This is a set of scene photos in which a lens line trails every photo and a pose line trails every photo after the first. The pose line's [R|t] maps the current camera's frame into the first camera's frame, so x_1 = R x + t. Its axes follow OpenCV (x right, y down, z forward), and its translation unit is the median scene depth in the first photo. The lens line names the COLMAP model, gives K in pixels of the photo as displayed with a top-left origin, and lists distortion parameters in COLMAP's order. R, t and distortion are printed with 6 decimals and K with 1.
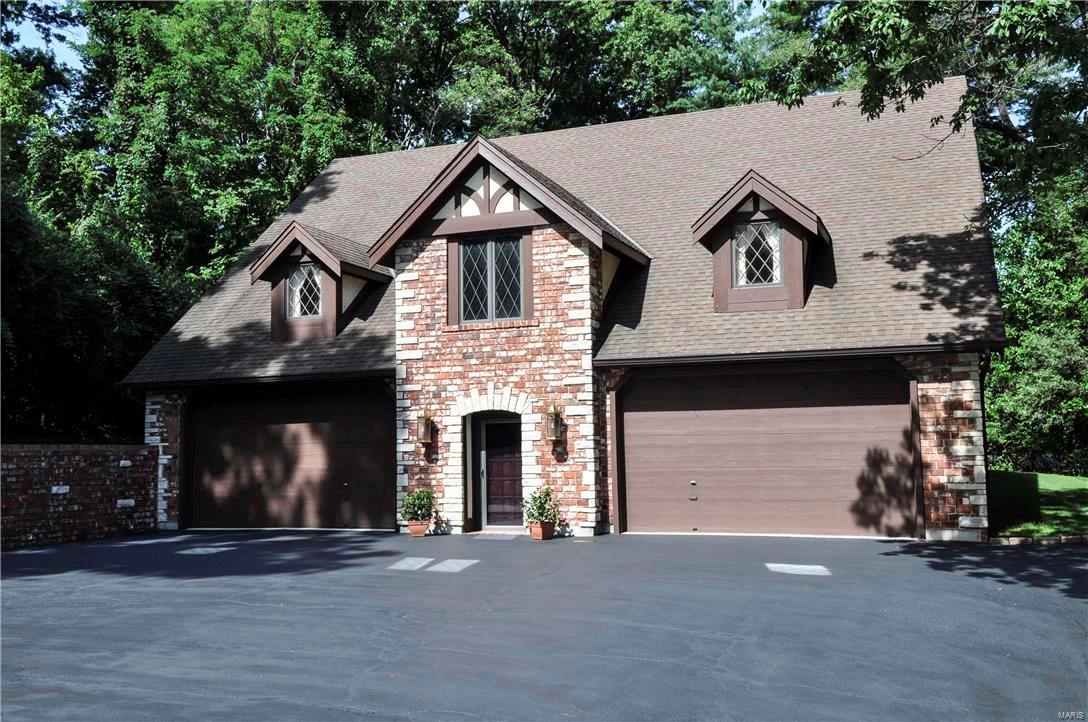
lens RADIAL K [[1029.5, 0, 544.0], [0, 1029.5, 361.0], [0, 0, 1]] dist [0.025653, -0.005169]
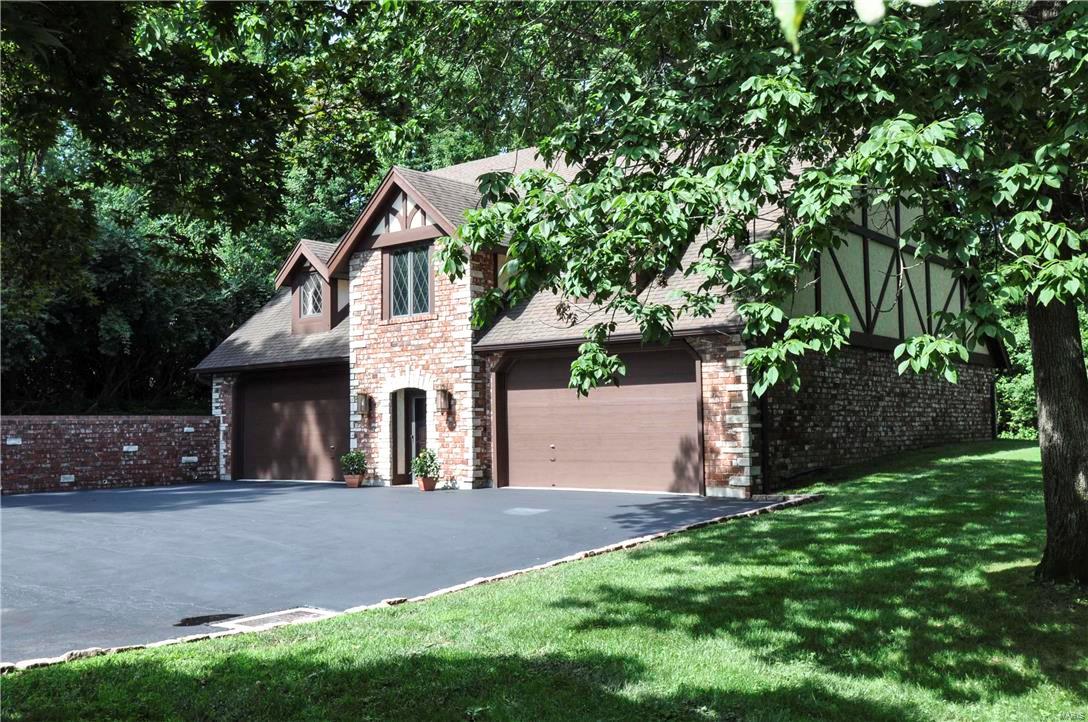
lens RADIAL K [[1029.5, 0, 544.0], [0, 1029.5, 361.0], [0, 0, 1]] dist [0.025653, -0.005169]
pose [[0.950836, -0.018202, -0.309158, 0.484453], [0.027013, 0.999341, 0.024243, -0.010211], [0.308513, -0.031403, 0.950701, -0.131745]]
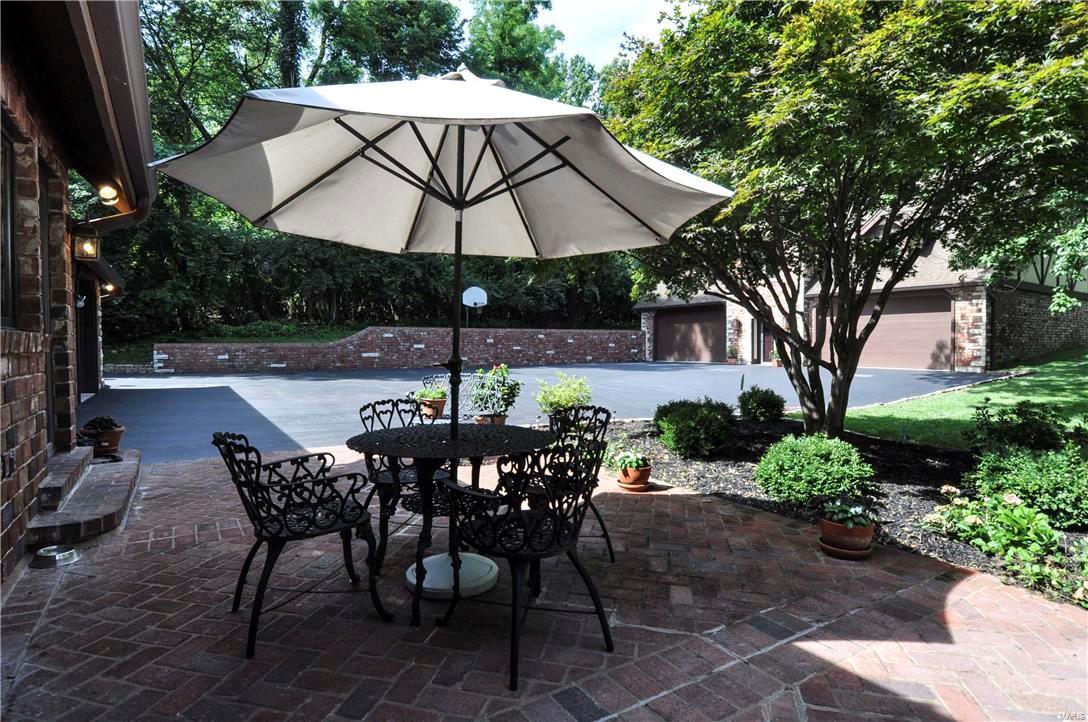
lens RADIAL K [[562.7, 0, 536.9], [0, 562.7, 359.3], [0, 0, 1]] dist [0.039552, -0.042359]
pose [[0.812669, 0.029077, -0.581999, 0.304186], [0.043576, 0.992926, 0.110453, -0.023829], [0.581094, -0.115123, 0.805653, -0.439376]]
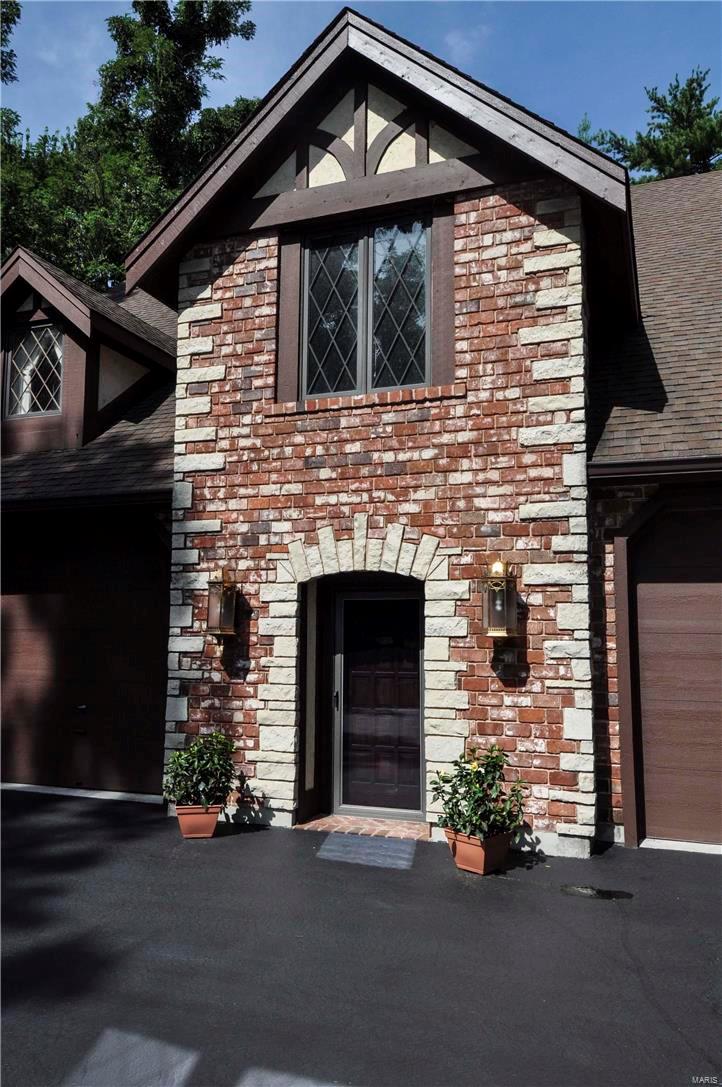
lens RADIAL K [[802.8, 0, 359.3], [0, 802.8, 555.4], [0, 0, 1]] dist [0.038644, -0.001037]
pose [[0.999658, 0.026157, 0.000460, -0.051296], [-0.026145, 0.999510, -0.017204, 0.045907], [-0.000910, 0.017186, 0.999852, 0.613362]]
